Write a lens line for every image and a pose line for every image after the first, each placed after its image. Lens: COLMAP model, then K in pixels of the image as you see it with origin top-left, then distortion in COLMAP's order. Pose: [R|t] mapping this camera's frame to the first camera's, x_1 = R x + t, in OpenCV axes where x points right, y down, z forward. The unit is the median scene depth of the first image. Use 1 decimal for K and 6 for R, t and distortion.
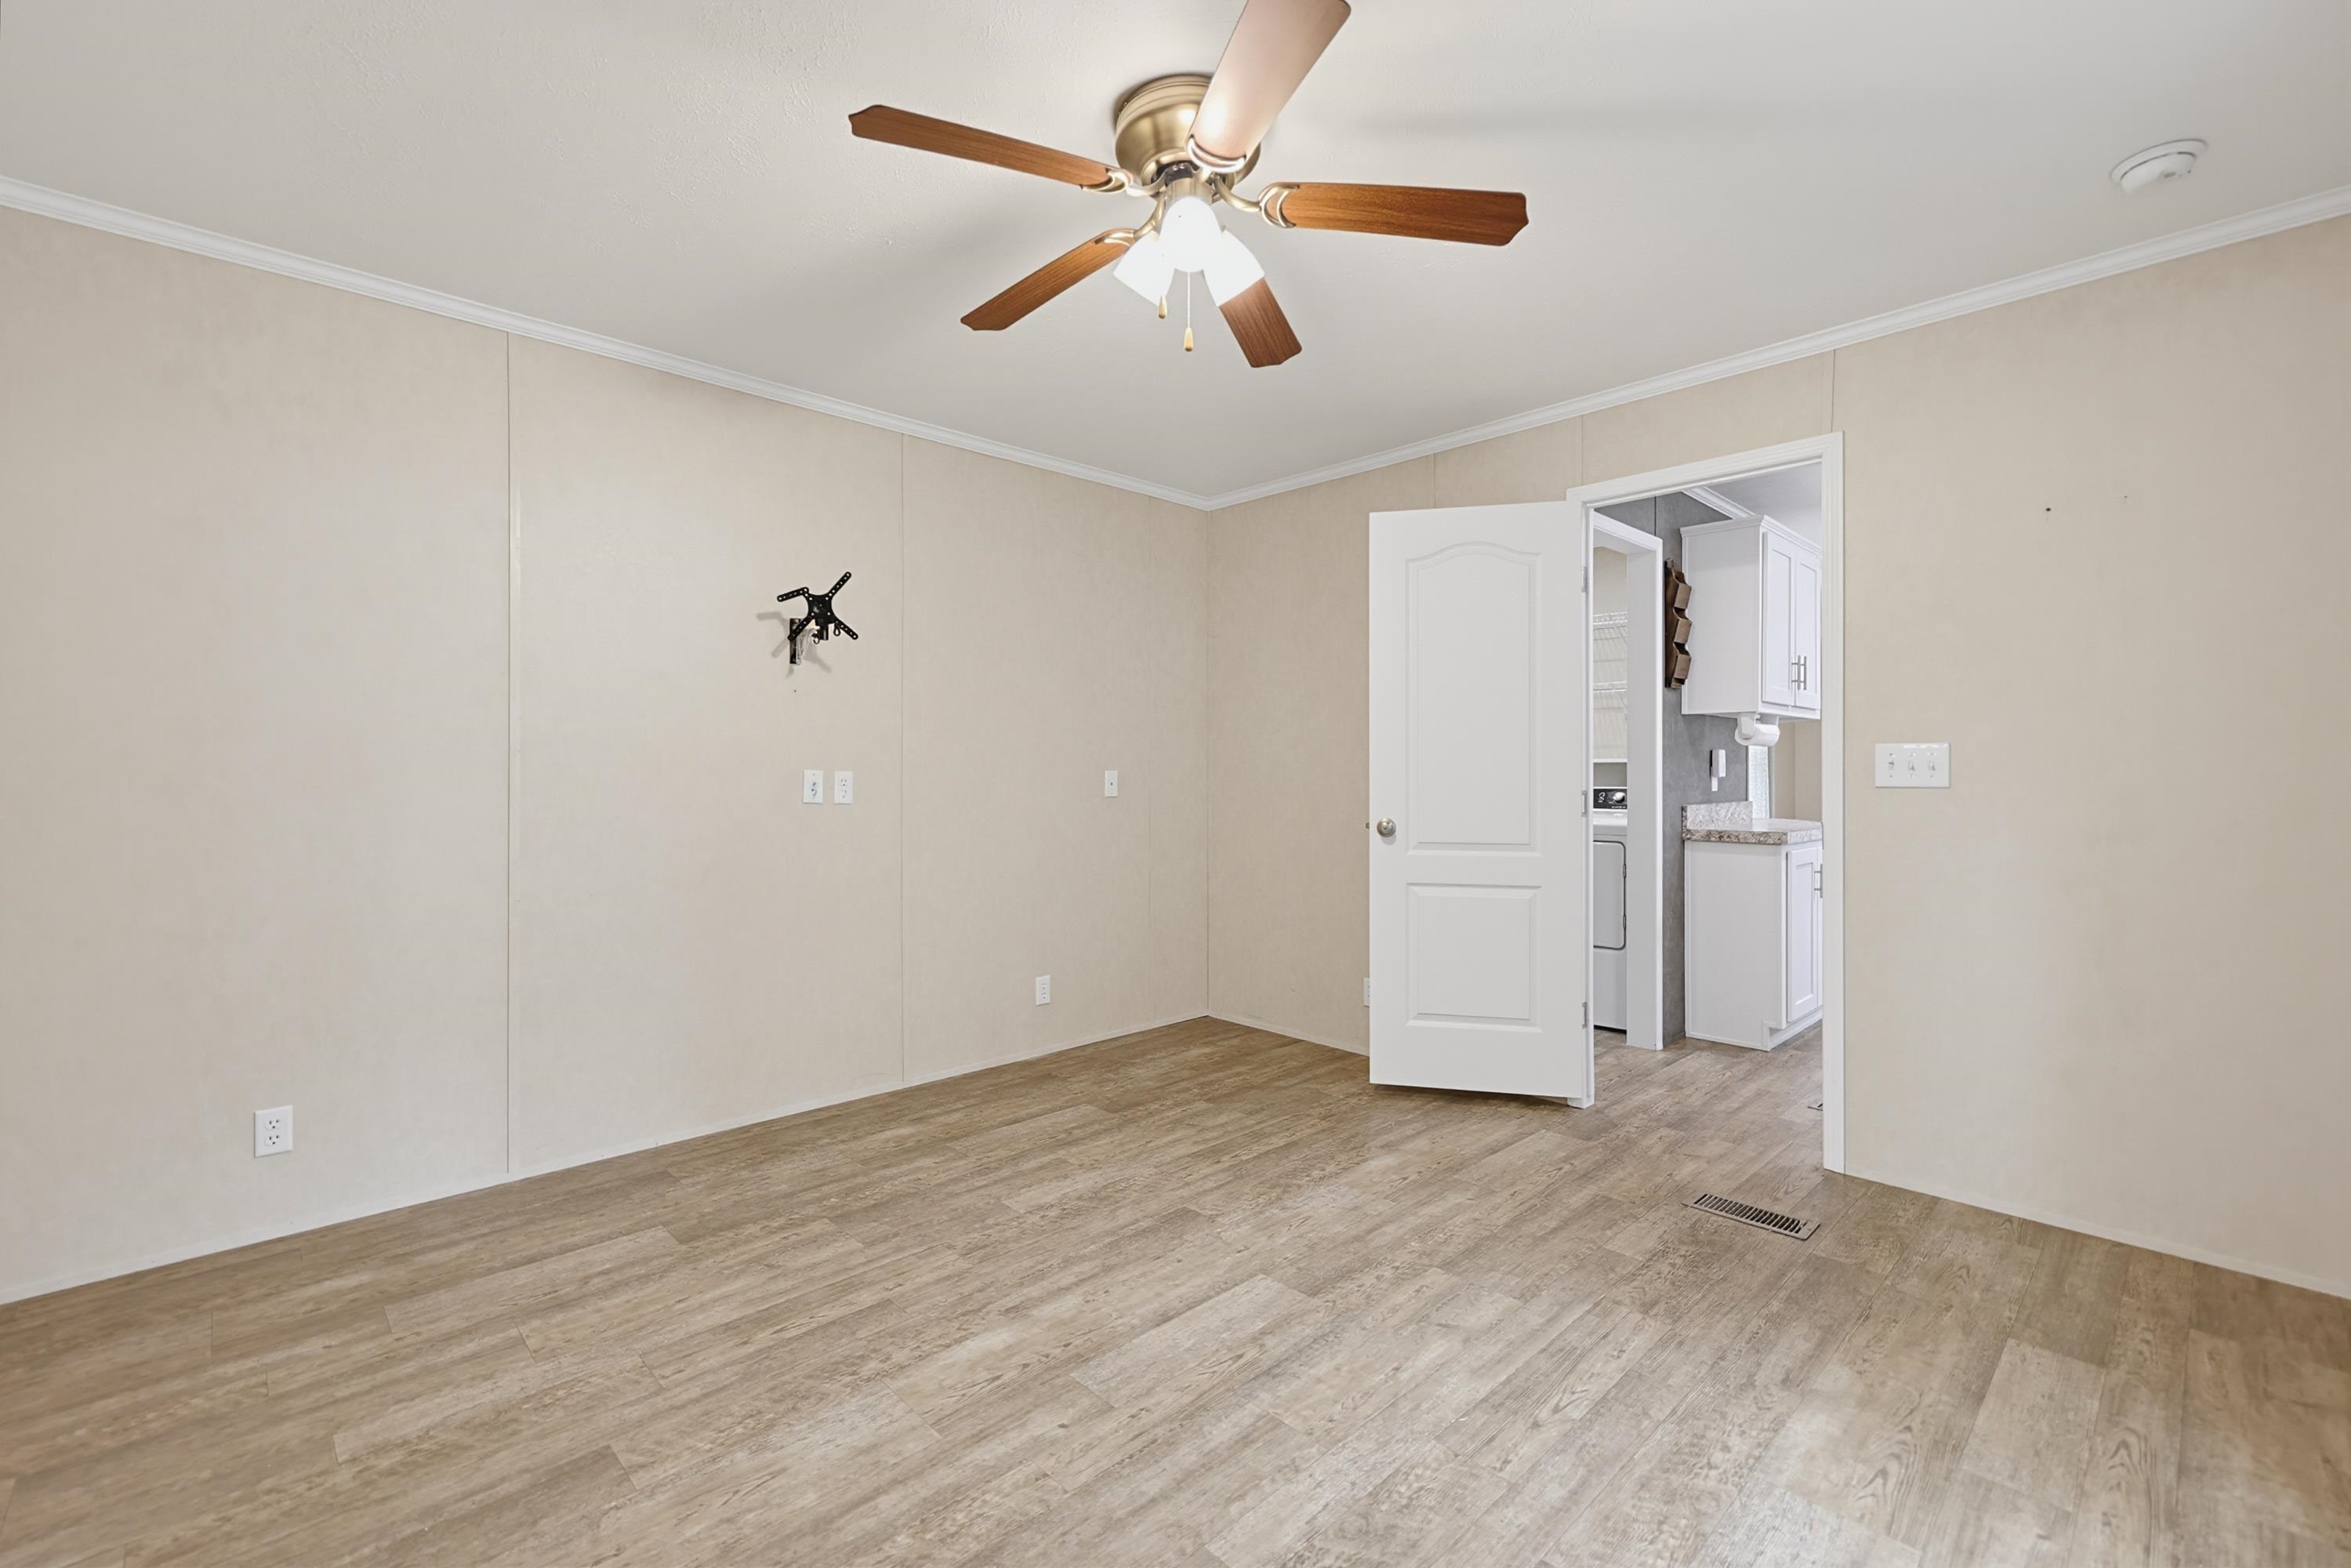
lens RADIAL K [[996.3, 0, 1170.1], [0, 996.3, 766.6], [0, 0, 1]] dist [0.000387, -0.000016]
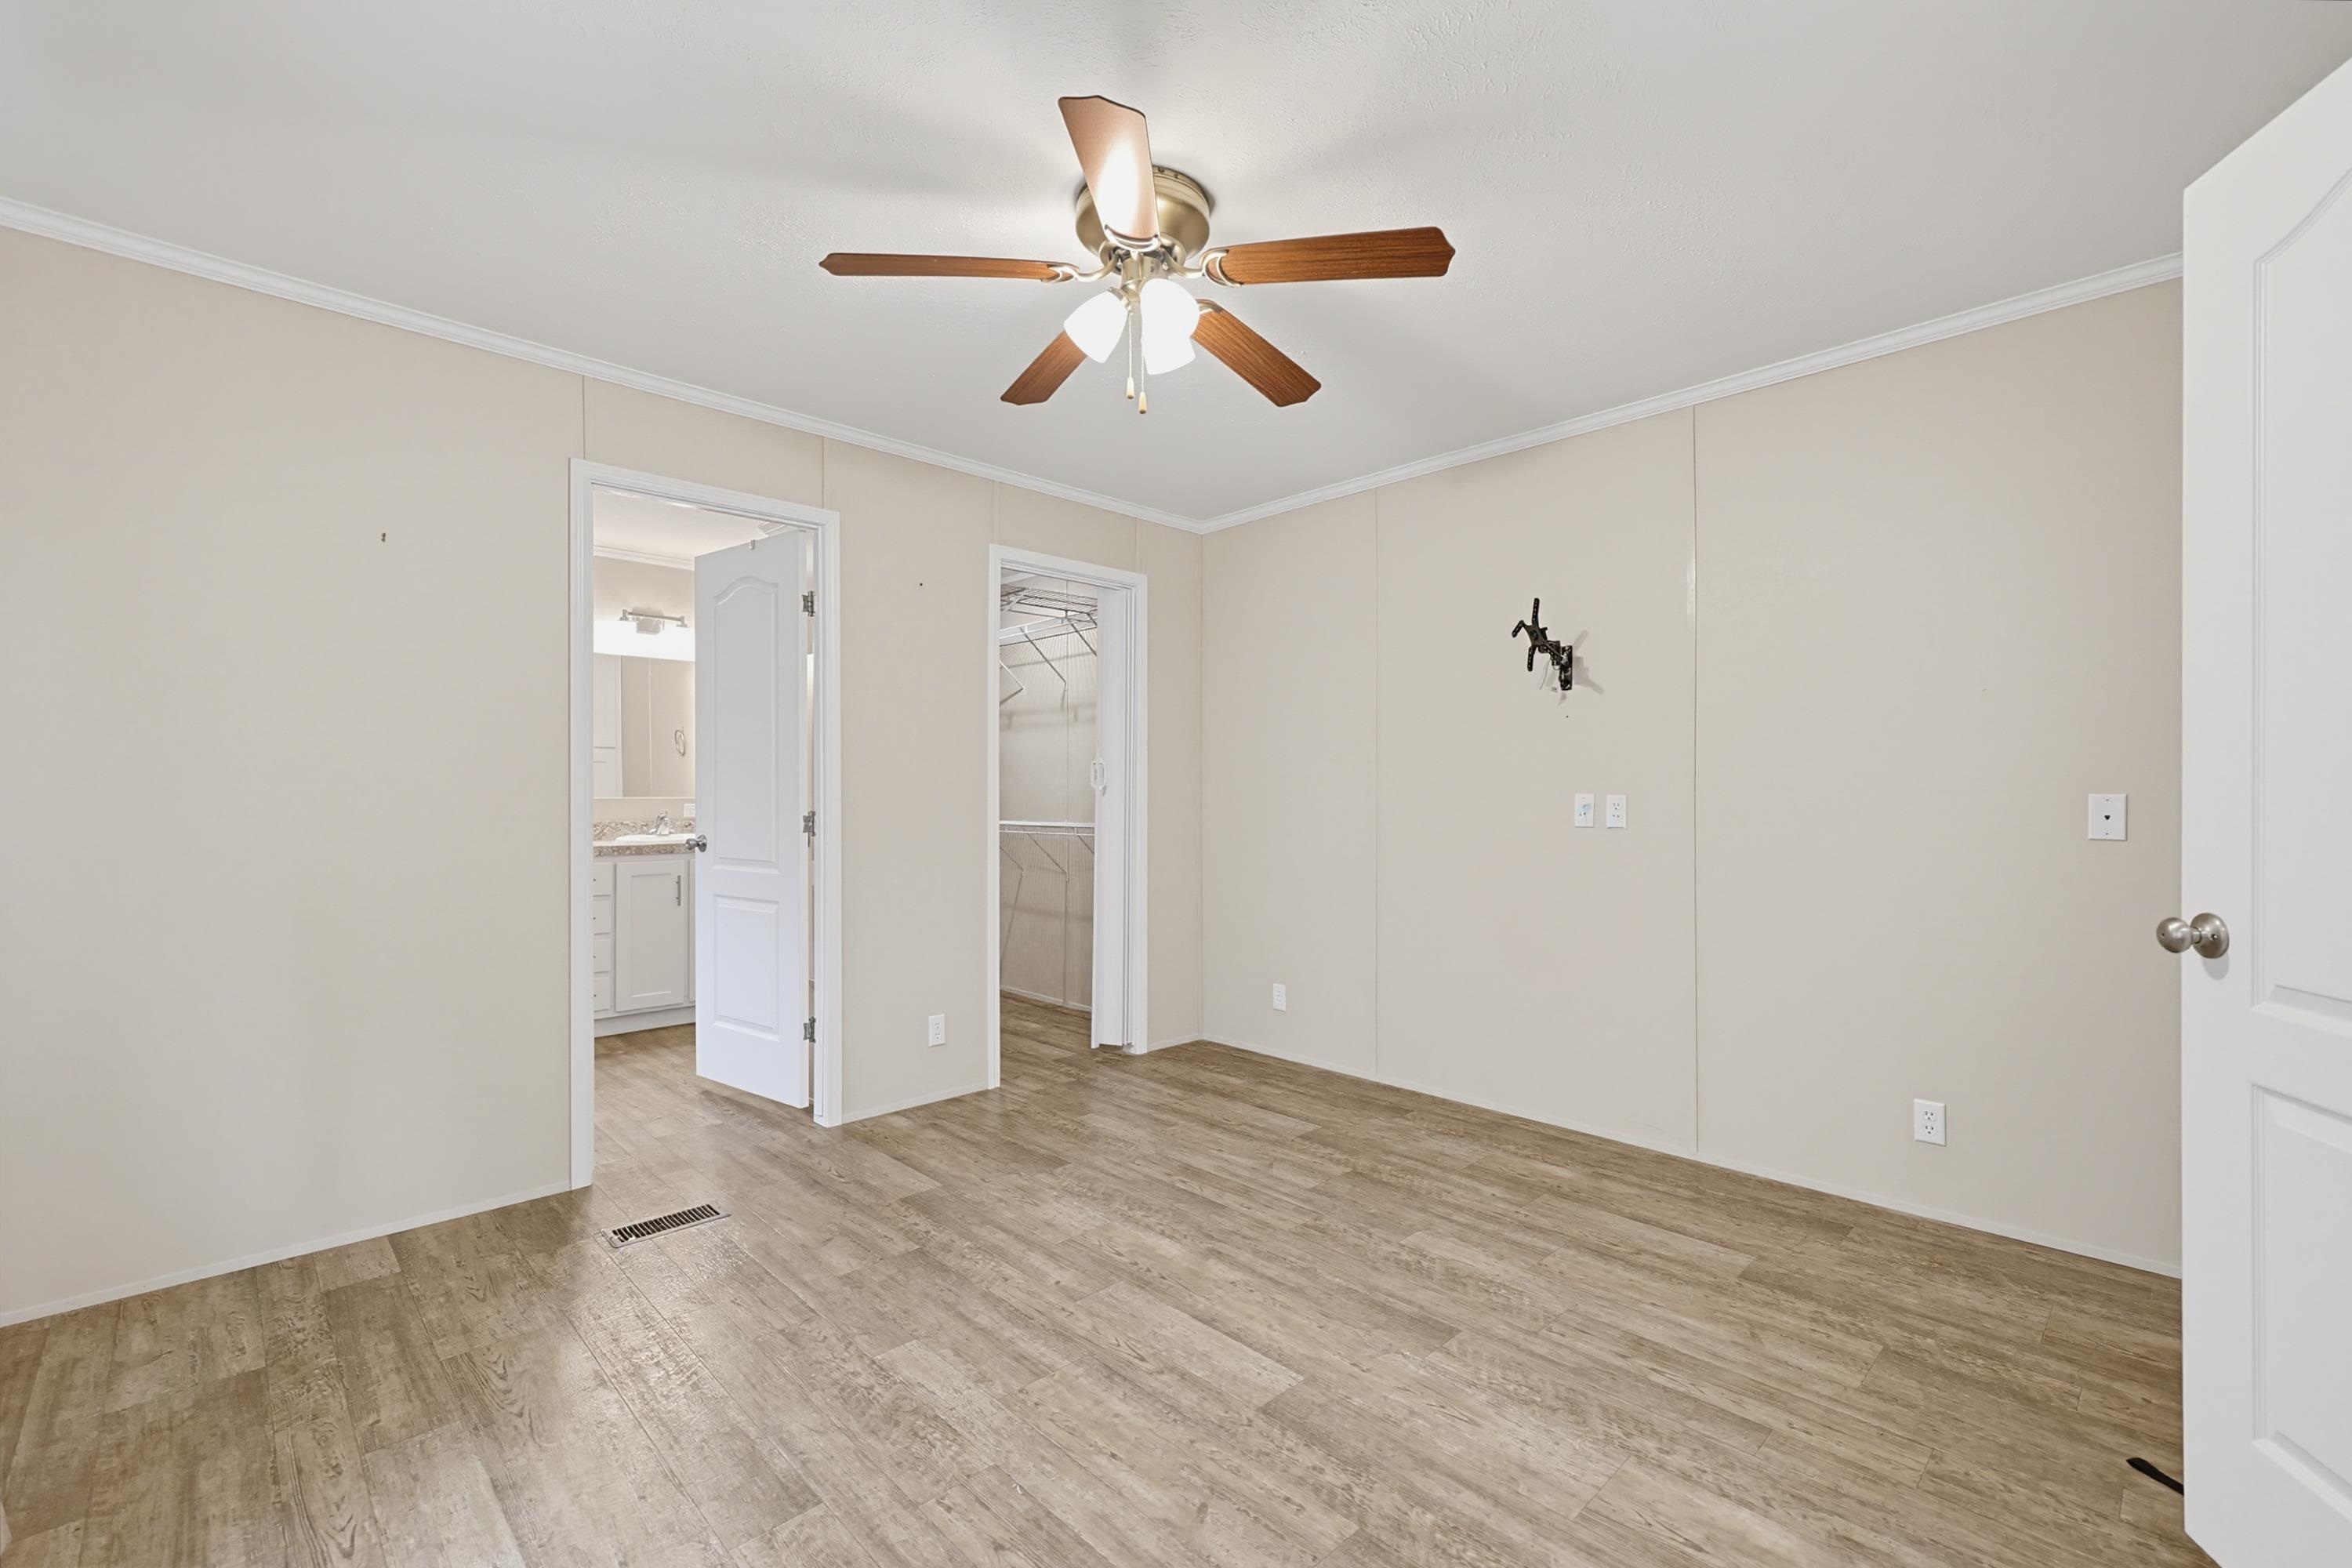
lens RADIAL K [[1005.6, 0, 1208.6], [0, 1005.6, 795.7], [0, 0, 1]] dist [0.001451, -0.000200]
pose [[0.031134, 0.001882, -0.999513, 0.757562], [0.004165, 0.999989, 0.002012, 0.002643], [0.999507, -0.004225, 0.031125, 0.704852]]
